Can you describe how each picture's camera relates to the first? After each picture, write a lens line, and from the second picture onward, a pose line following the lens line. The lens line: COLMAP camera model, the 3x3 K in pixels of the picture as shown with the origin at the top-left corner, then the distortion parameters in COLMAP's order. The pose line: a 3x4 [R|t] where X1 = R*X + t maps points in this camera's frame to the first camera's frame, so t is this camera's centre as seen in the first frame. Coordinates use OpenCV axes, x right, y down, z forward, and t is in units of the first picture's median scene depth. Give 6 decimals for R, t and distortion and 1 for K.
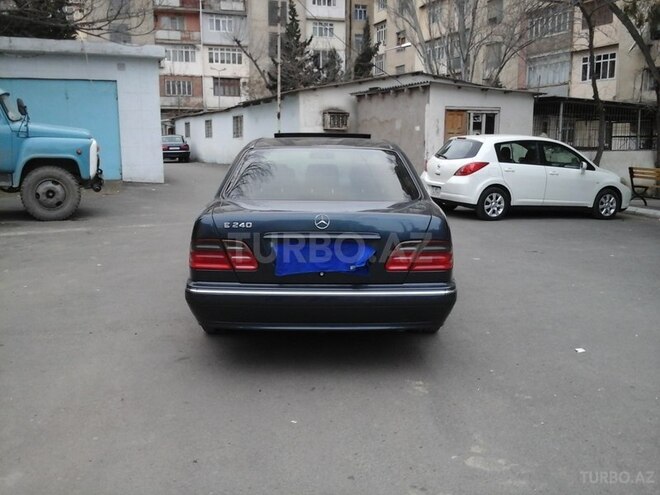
lens RADIAL K [[647.1, 0, 330.0], [0, 647.1, 247.5], [0, 0, 1]] dist [0.088691, -0.227103]
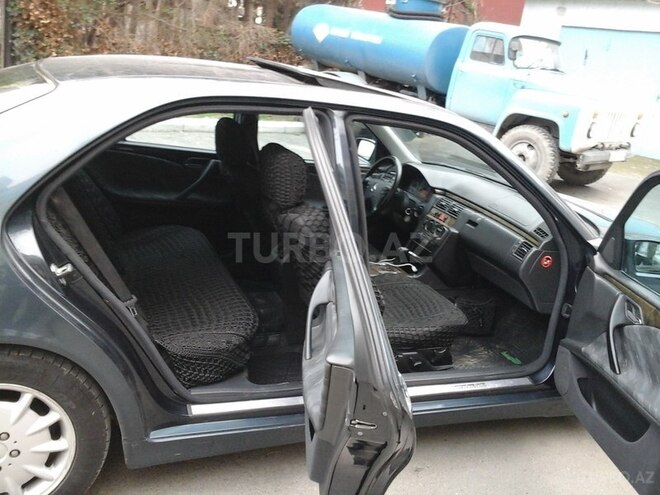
lens RADIAL K [[647.1, 0, 330.0], [0, 647.1, 247.5], [0, 0, 1]] dist [0.088691, -0.227103]
pose [[0.364715, 0.313661, -0.876698, 0.169841], [-0.284050, 0.934151, 0.216048, -0.059510], [0.886735, 0.170230, 0.429794, 0.305881]]
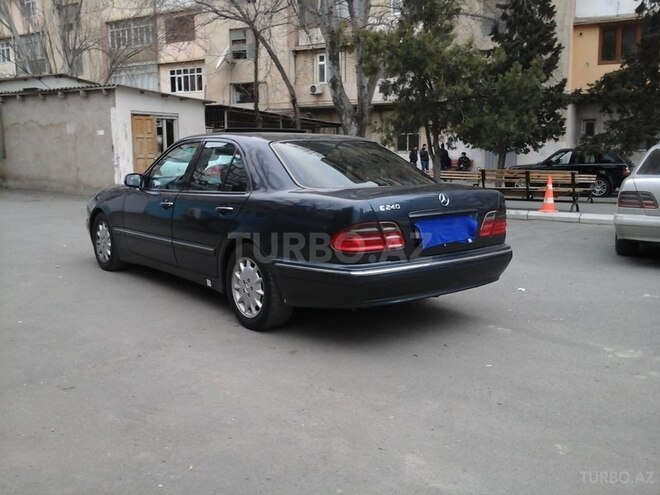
lens RADIAL K [[647.1, 0, 330.0], [0, 647.1, 247.5], [0, 0, 1]] dist [0.088691, -0.227103]
pose [[0.781943, -0.100667, 0.615167, -0.213037], [0.110217, 0.993653, 0.022505, -0.000794], [-0.613528, 0.050204, 0.788075, 0.050373]]
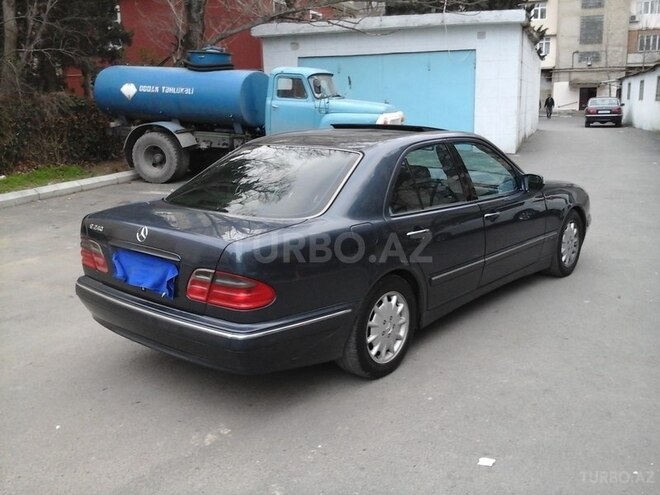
lens RADIAL K [[636.6, 0, 334.3], [0, 636.6, 245.8], [0, 0, 1]] dist [0.089981, -0.175452]
pose [[0.758437, 0.136805, -0.637227, 0.190057], [-0.097586, 0.990537, 0.096508, -0.033584], [0.644399, -0.011011, 0.764610, 0.109774]]
